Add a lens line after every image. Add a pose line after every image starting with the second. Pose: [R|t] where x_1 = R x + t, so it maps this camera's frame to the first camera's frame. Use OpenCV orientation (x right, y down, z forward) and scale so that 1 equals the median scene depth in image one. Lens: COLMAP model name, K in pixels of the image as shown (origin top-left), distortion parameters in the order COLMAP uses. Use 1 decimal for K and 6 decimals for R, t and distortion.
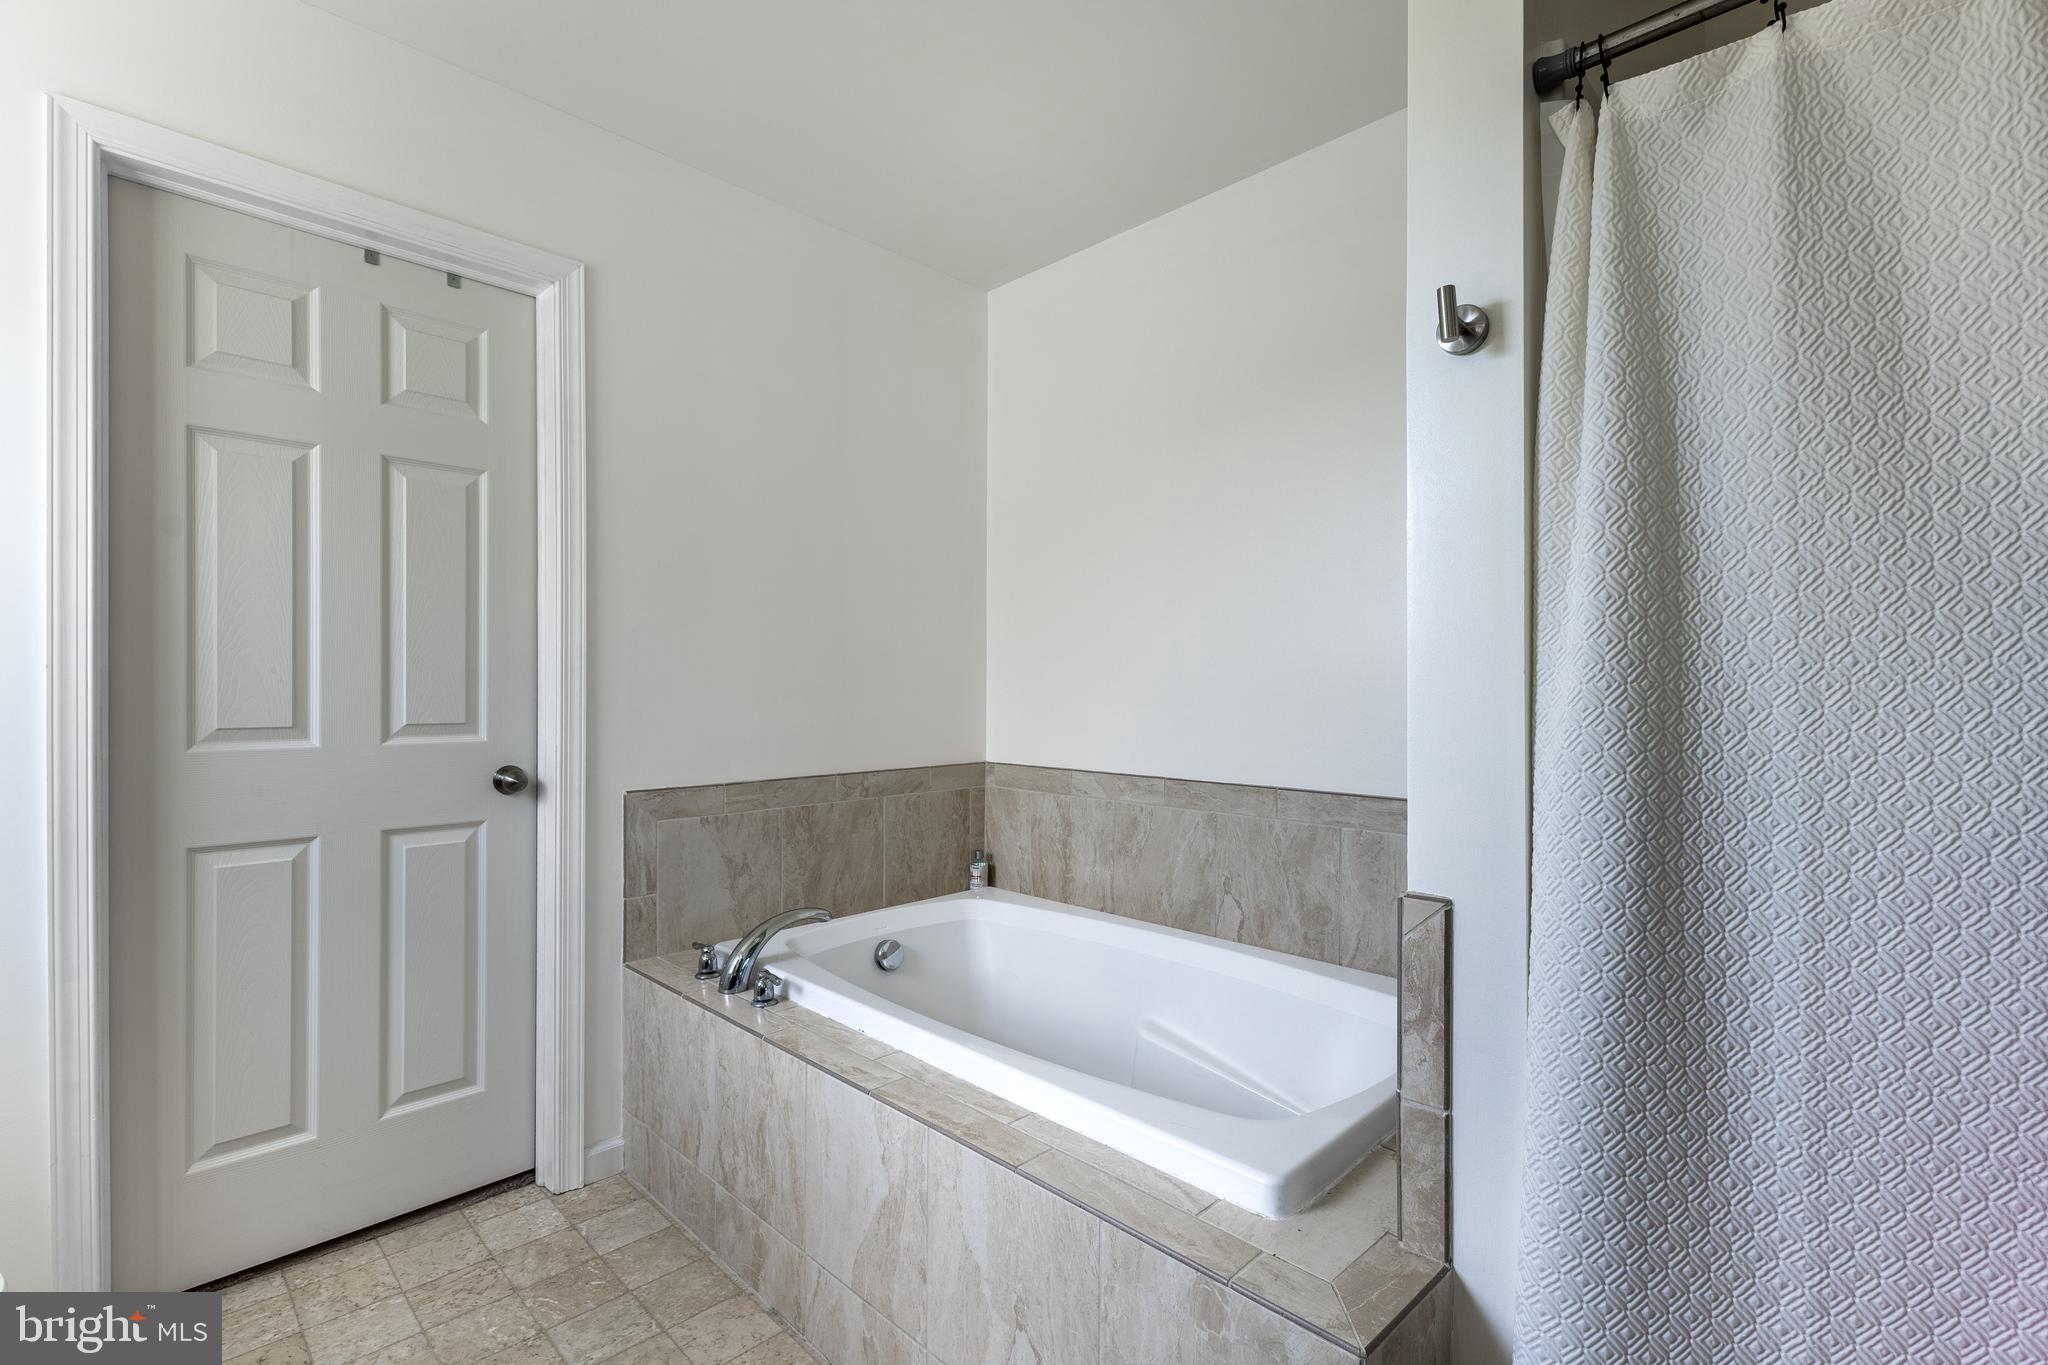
lens RADIAL K [[899.4, 0, 1022.7], [0, 899.4, 696.3], [0, 0, 1]] dist [-0.000087, -0.000858]
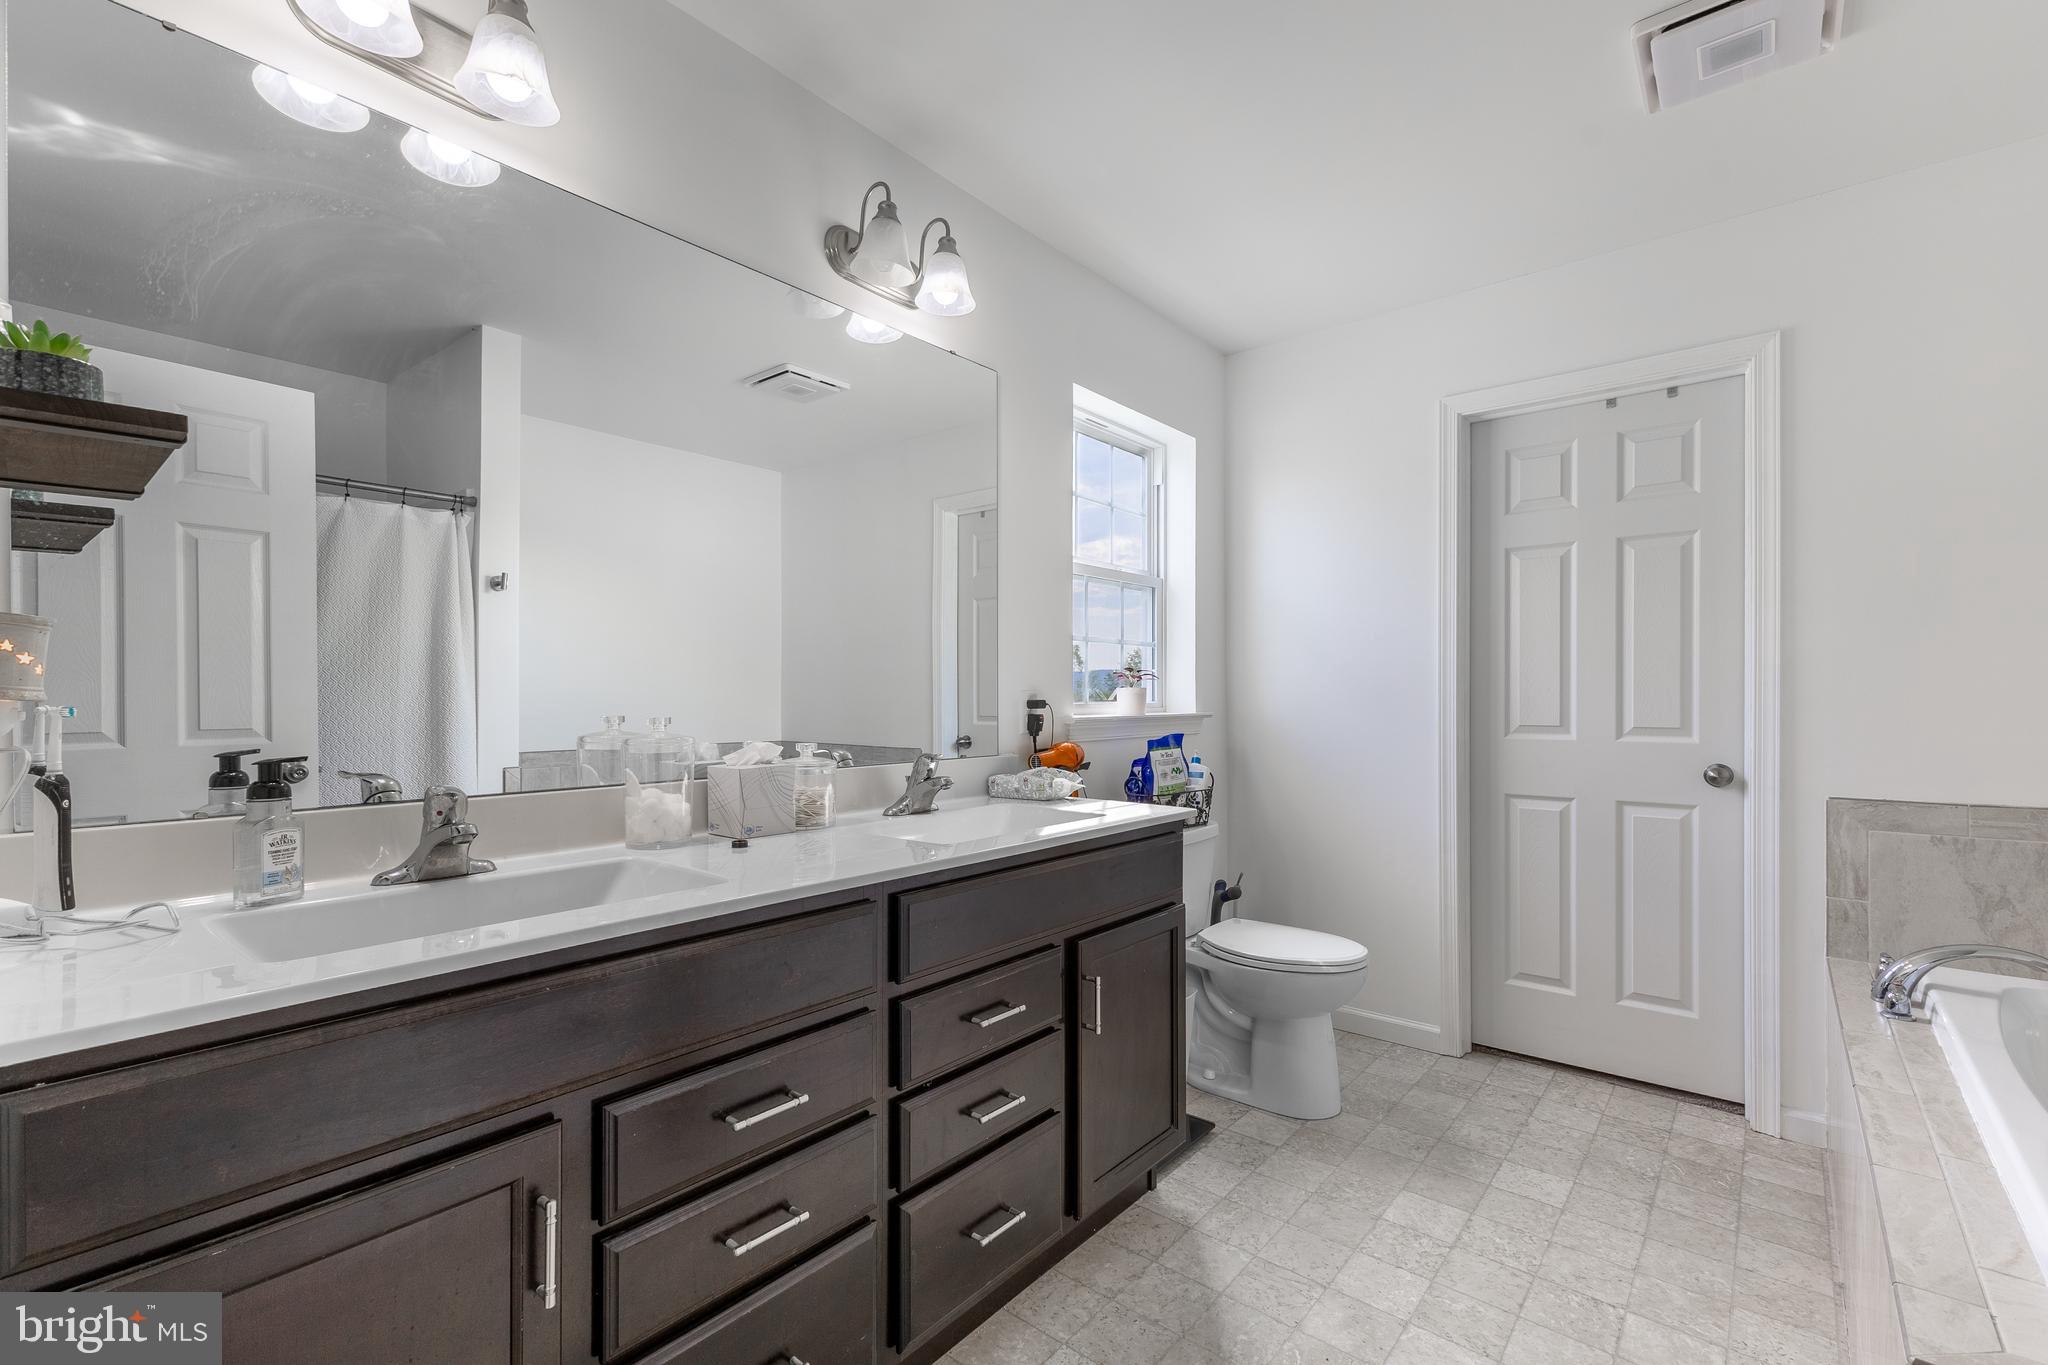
lens RADIAL K [[899.4, 0, 1022.3], [0, 899.4, 692.1], [0, 0, 1]] dist [-0.000087, -0.000858]
pose [[0.076653, -0.003036, -0.997053, 0.630733], [-0.002239, 0.999992, -0.003217, -0.016466], [0.997055, 0.002479, 0.076645, -0.051808]]
